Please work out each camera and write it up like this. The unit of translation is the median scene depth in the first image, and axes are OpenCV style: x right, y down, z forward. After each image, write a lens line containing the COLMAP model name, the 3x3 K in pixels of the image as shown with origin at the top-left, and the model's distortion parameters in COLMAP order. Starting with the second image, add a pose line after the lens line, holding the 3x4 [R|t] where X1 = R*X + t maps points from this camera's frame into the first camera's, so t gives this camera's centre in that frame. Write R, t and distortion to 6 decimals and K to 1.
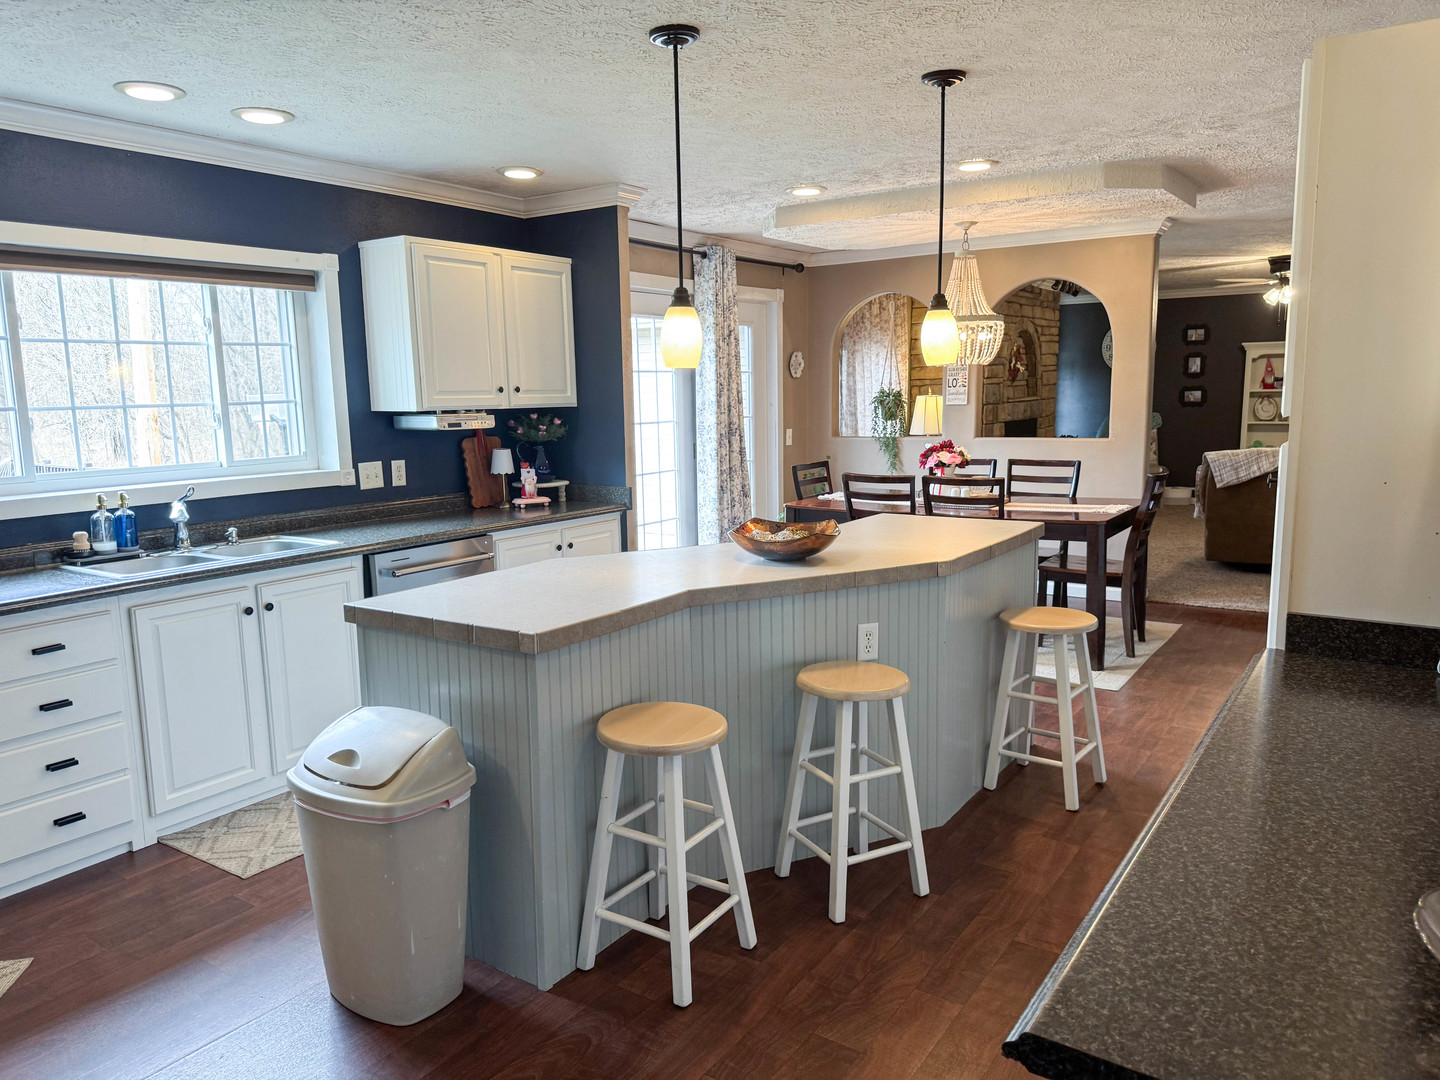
lens RADIAL K [[1016.6, 0, 720.0], [0, 1016.6, 540.0], [0, 0, 1]] dist [0.043477, -0.048238]
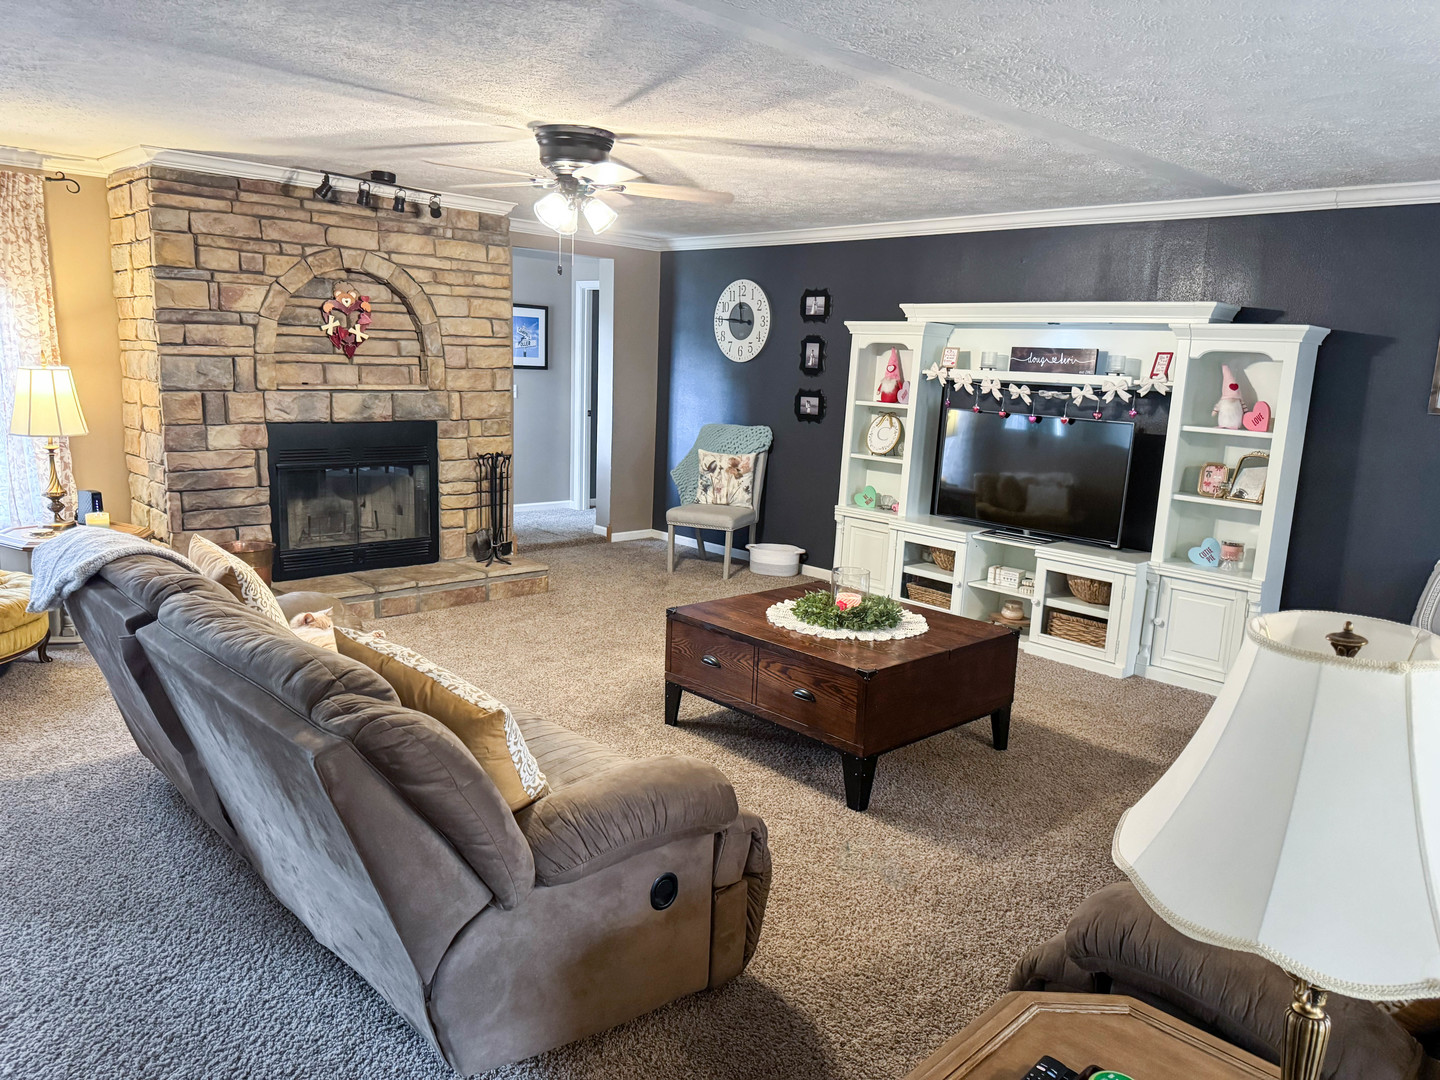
lens RADIAL K [[1017.6, 0, 720.0], [0, 1017.6, 540.0], [0, 0, 1]] dist [0.063236, -0.109428]
pose [[0.980834, 0.093693, -0.170840, 0.813508], [-0.088859, 0.995403, 0.035748, -0.118719], [0.173404, -0.019882, 0.984650, 0.591387]]
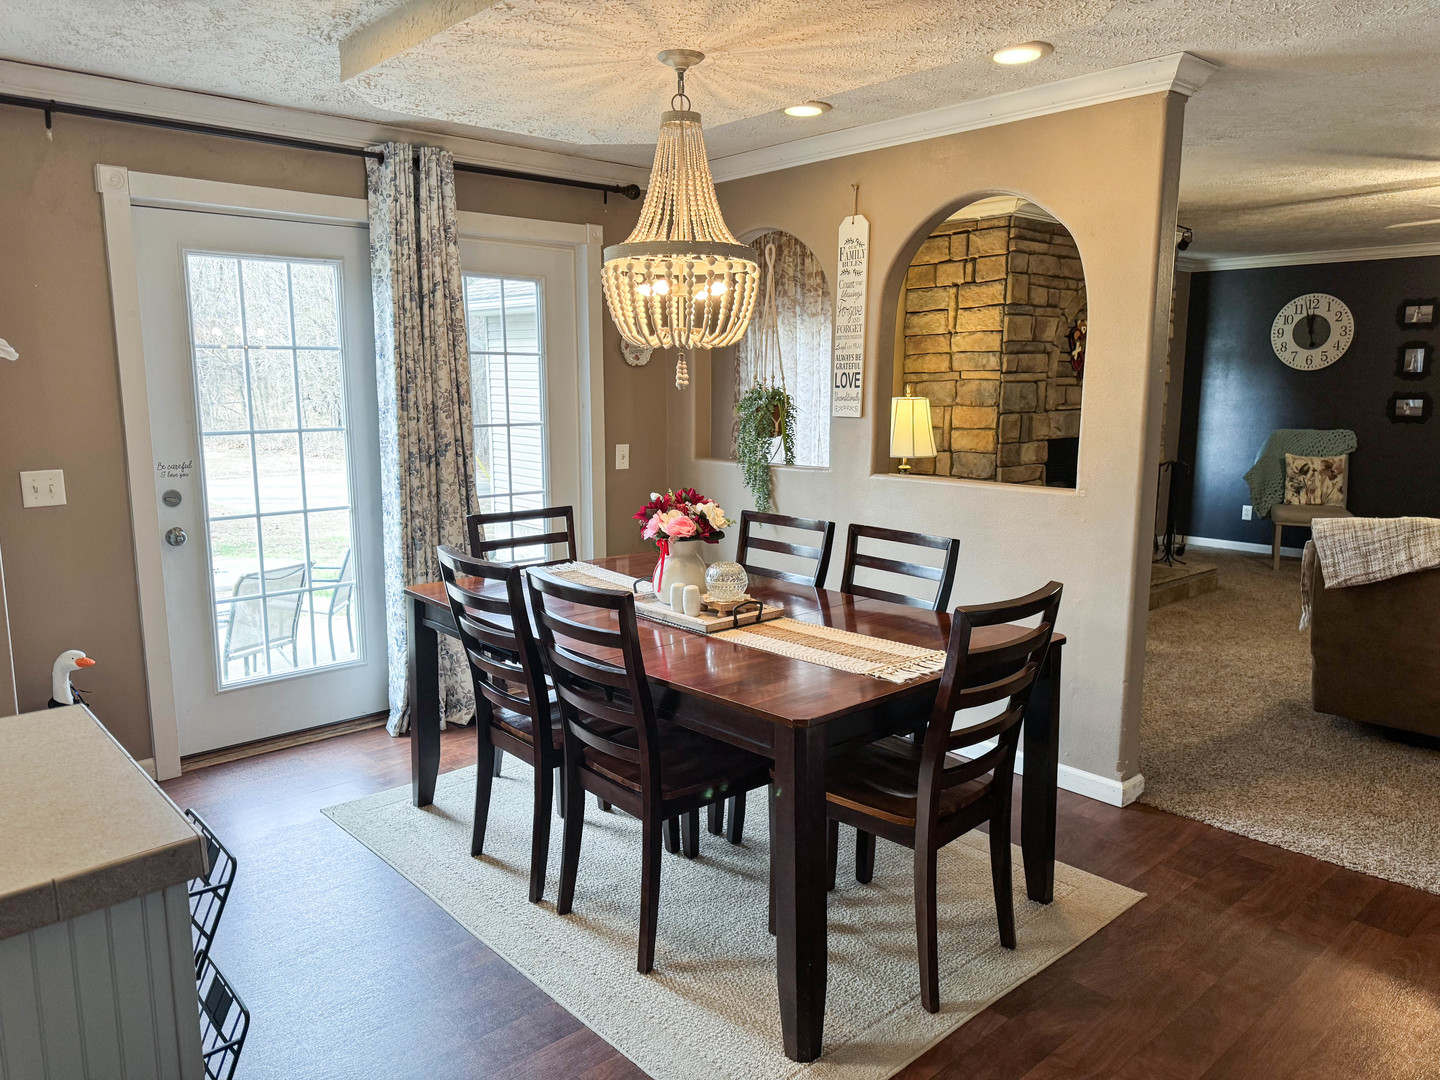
lens RADIAL K [[1016.6, 0, 720.0], [0, 1016.6, 540.0], [0, 0, 1]] dist [0.043477, -0.048238]
pose [[0.971155, 0.058970, -0.231040, 0.295364], [-0.056368, 0.998250, 0.017851, -0.066114], [0.231689, -0.004313, 0.972780, 0.400384]]
